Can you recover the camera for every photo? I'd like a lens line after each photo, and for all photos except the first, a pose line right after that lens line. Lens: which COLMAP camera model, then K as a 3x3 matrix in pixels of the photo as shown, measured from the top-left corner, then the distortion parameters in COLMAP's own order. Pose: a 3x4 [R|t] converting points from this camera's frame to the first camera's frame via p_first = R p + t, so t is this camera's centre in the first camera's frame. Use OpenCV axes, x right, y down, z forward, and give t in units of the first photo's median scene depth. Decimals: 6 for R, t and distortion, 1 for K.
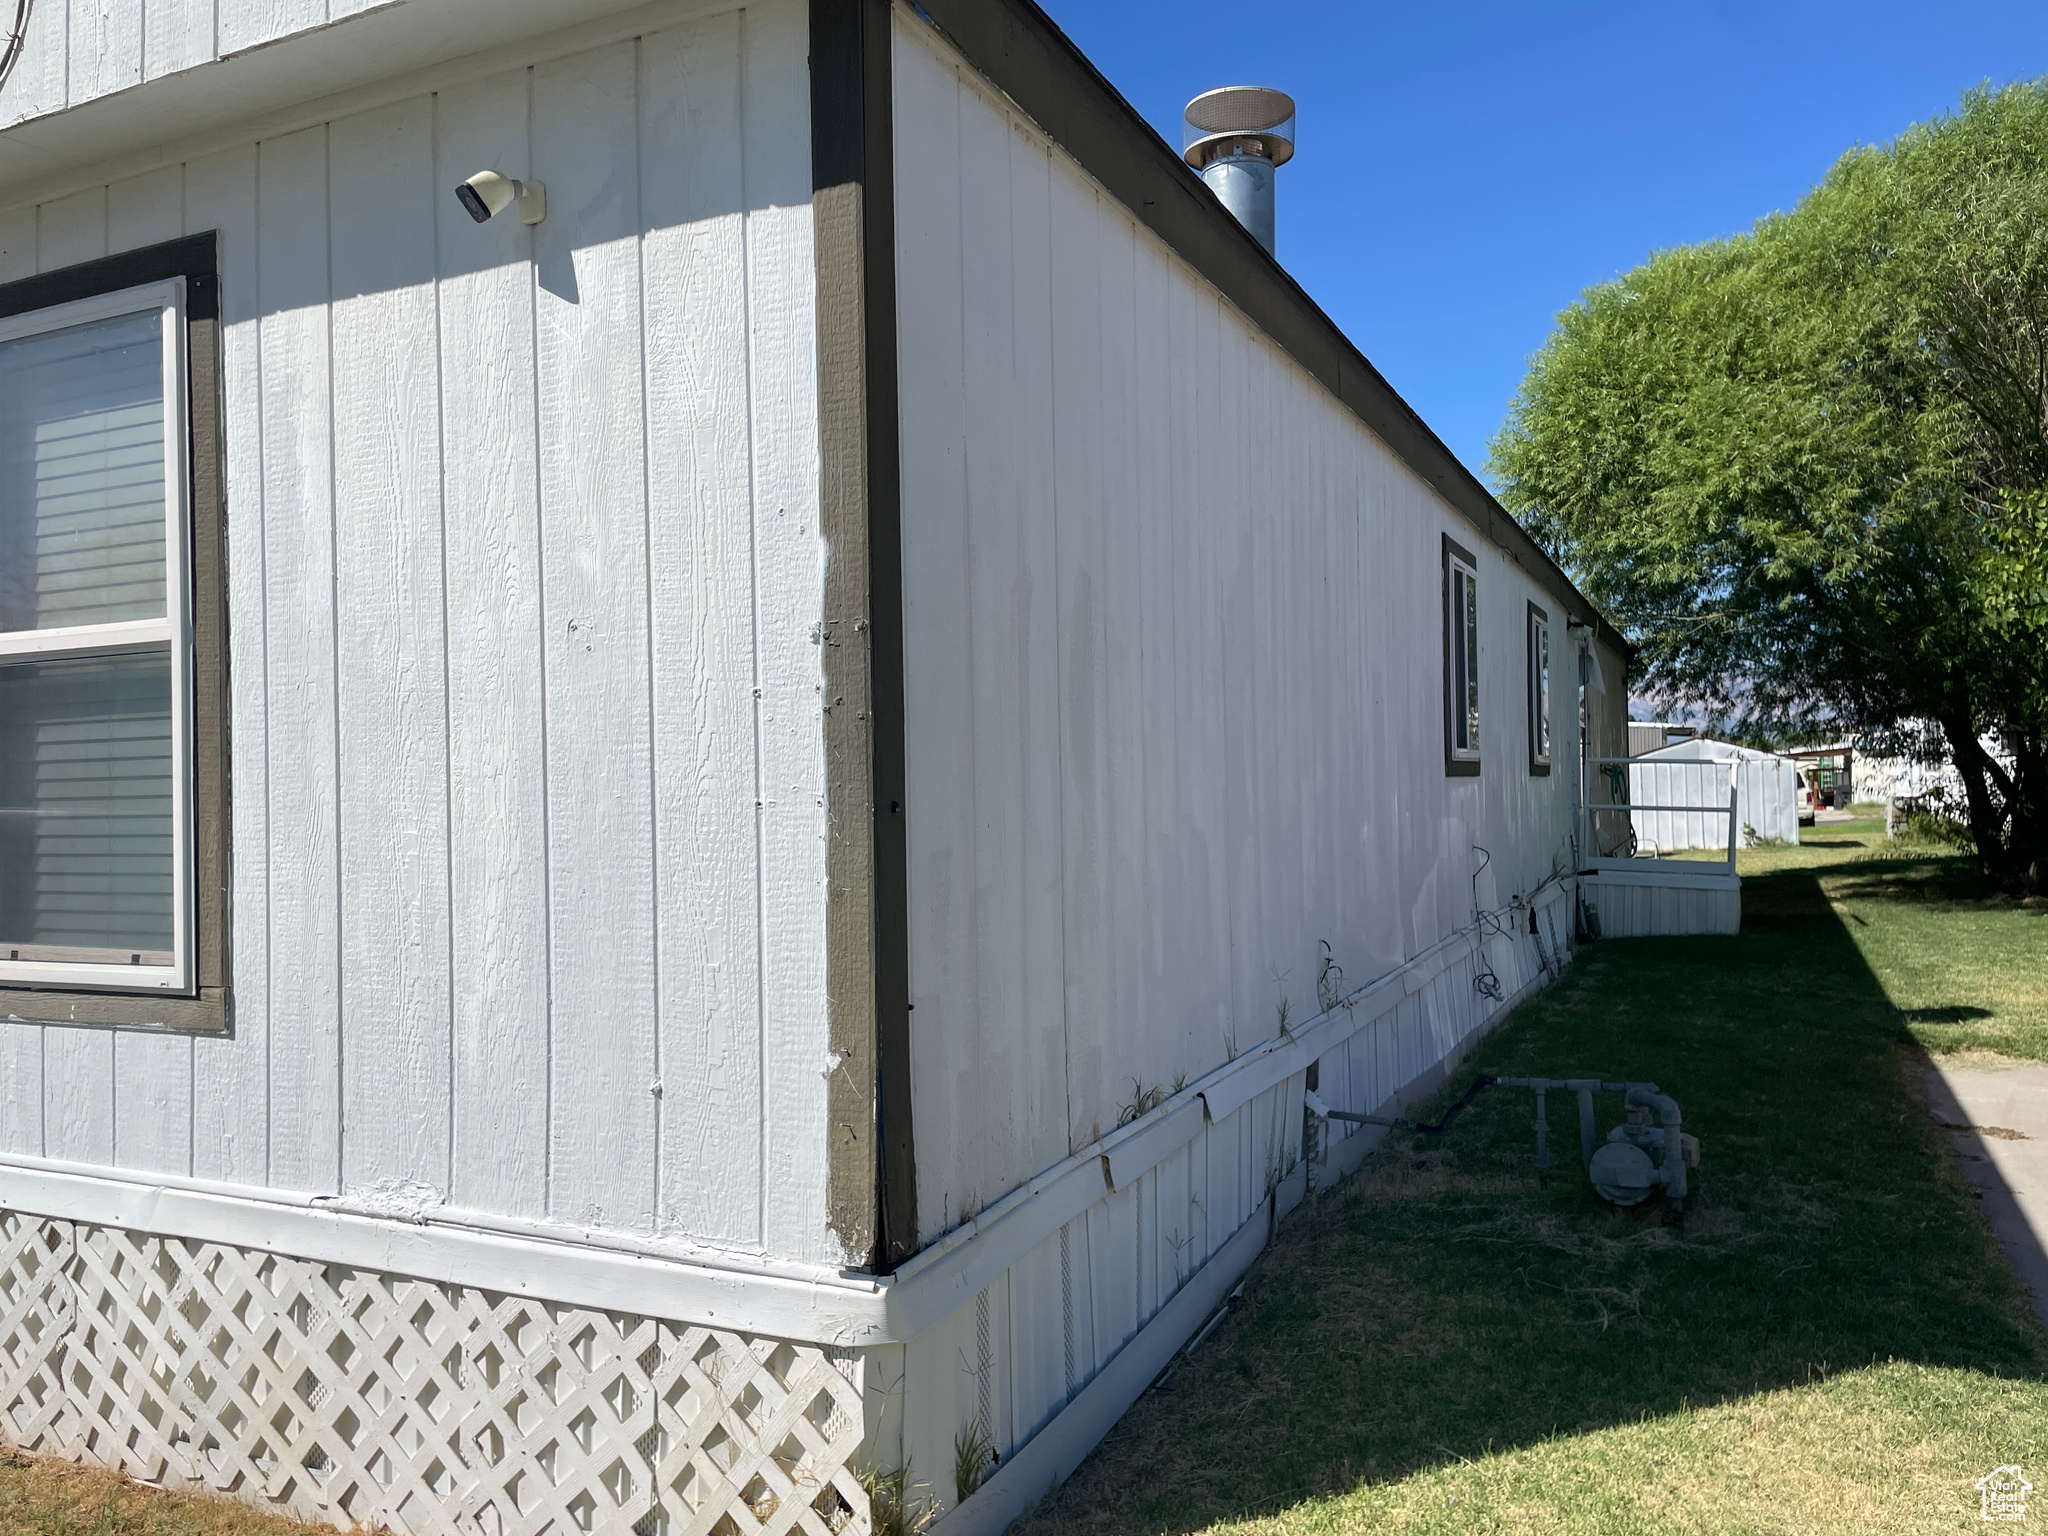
lens RADIAL K [[1576.4, 0, 1024.1], [0, 1576.4, 768.6], [0, 0, 1]] dist [0.084646, -0.094168]
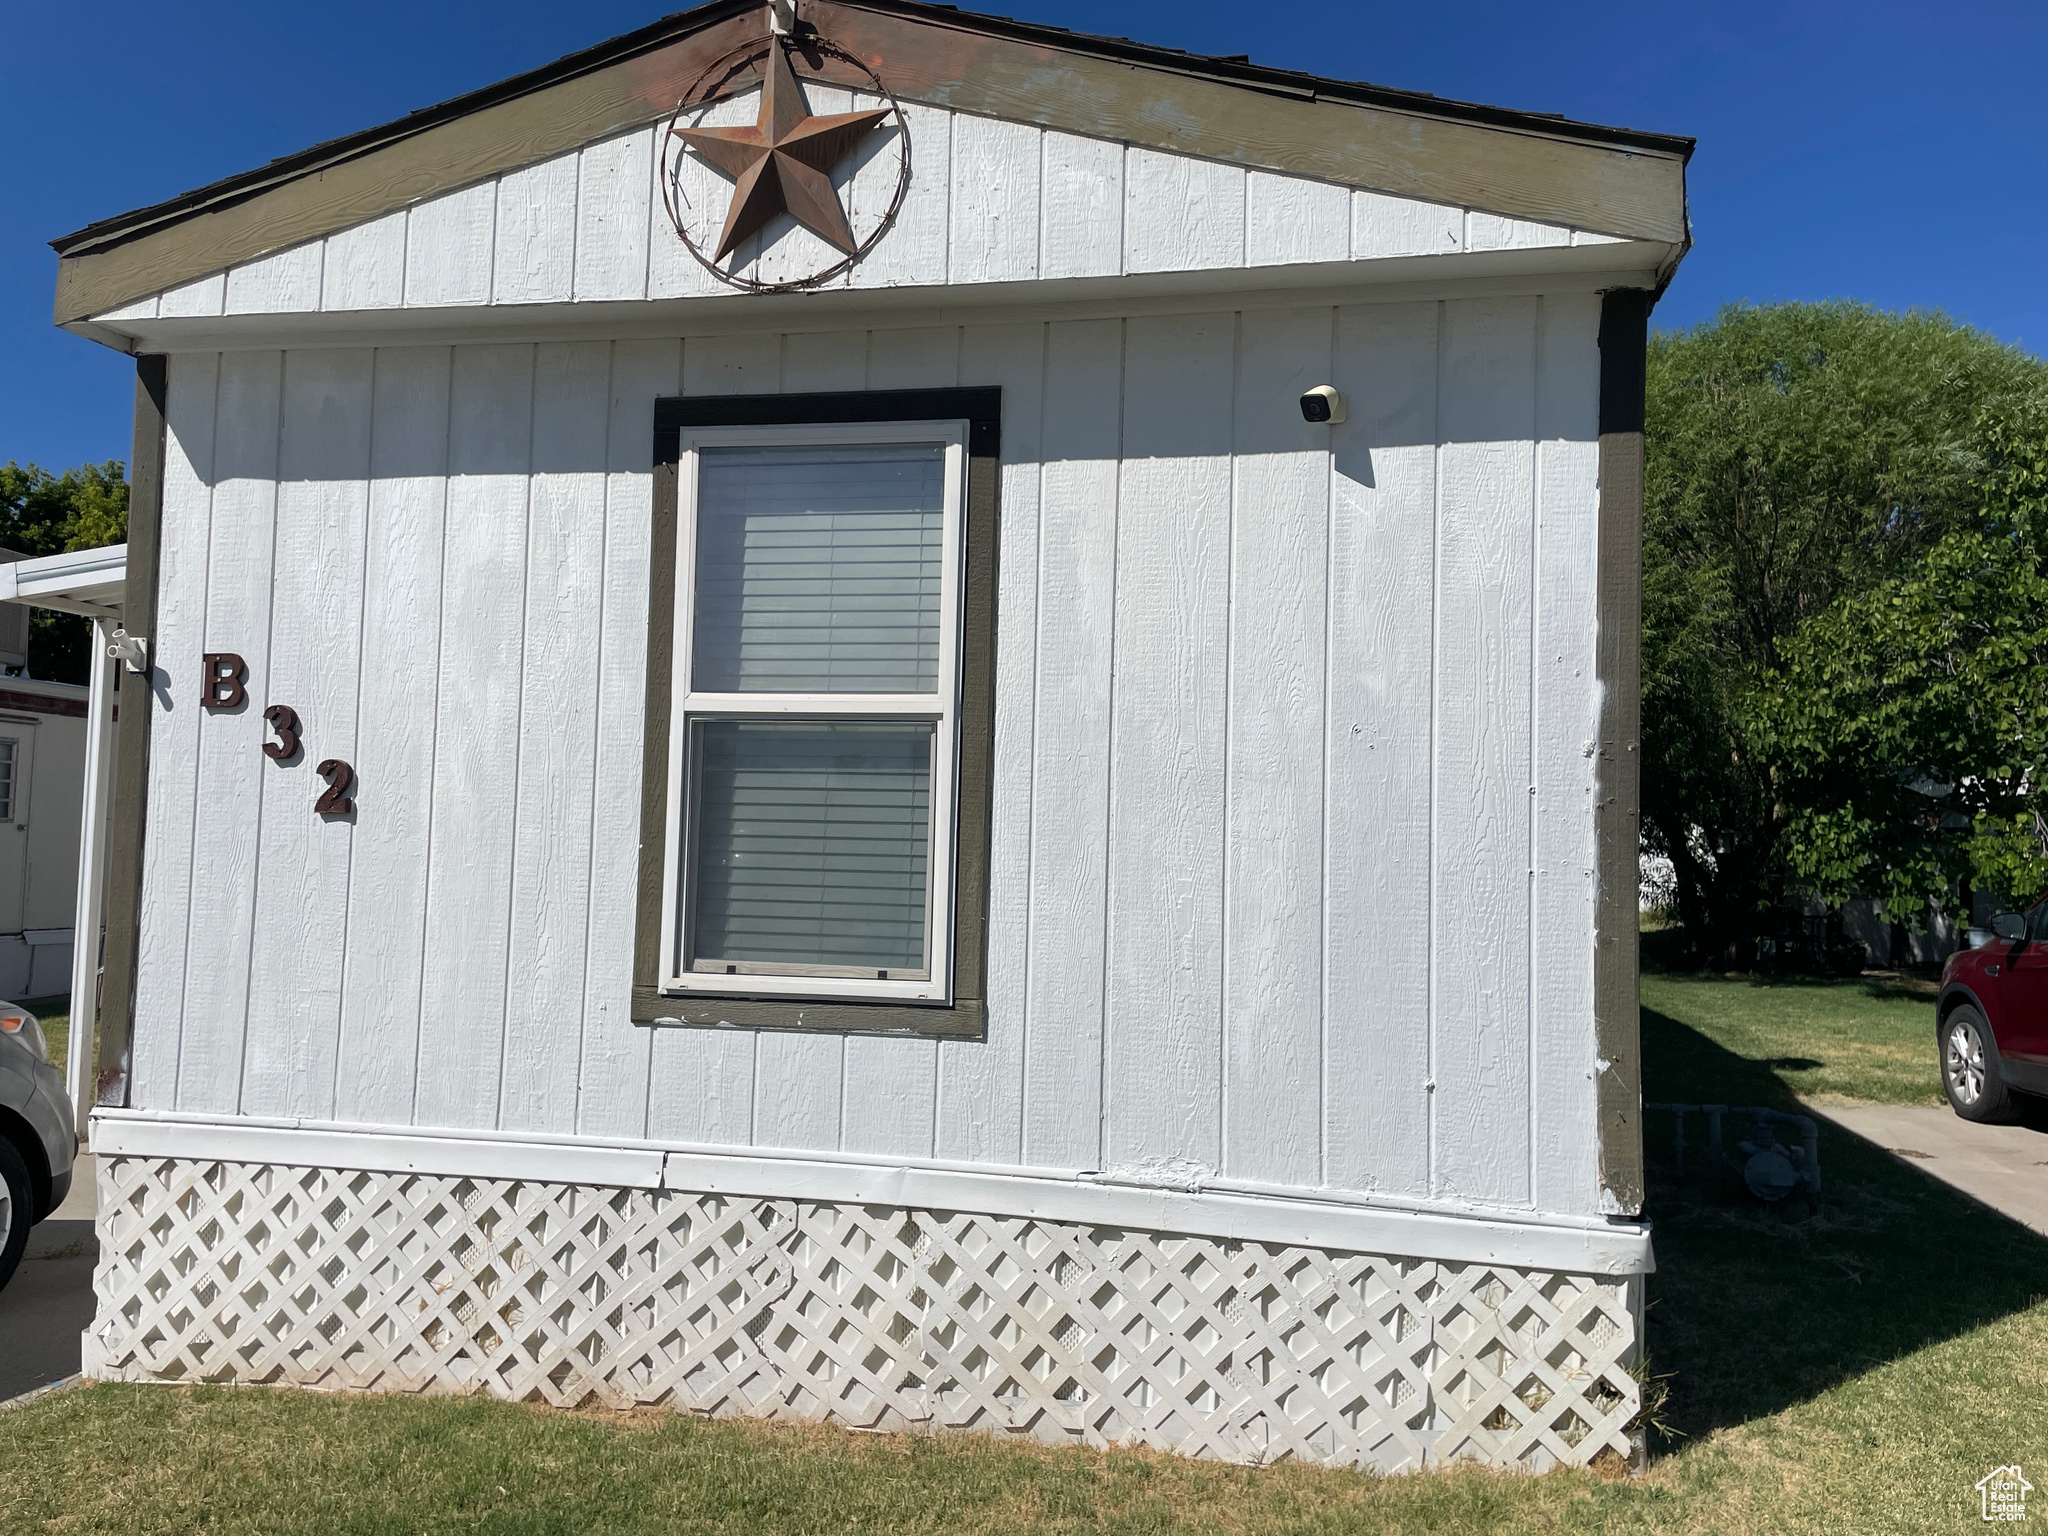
lens RADIAL K [[1576.4, 0, 1008.8], [0, 1576.4, 755.9], [0, 0, 1]] dist [0.084646, -0.094168]
pose [[0.971473, 0.057339, 0.230116, -0.817786], [-0.047569, 0.997724, -0.047784, 0.007979], [-0.232332, 0.035475, 0.971989, -0.194386]]
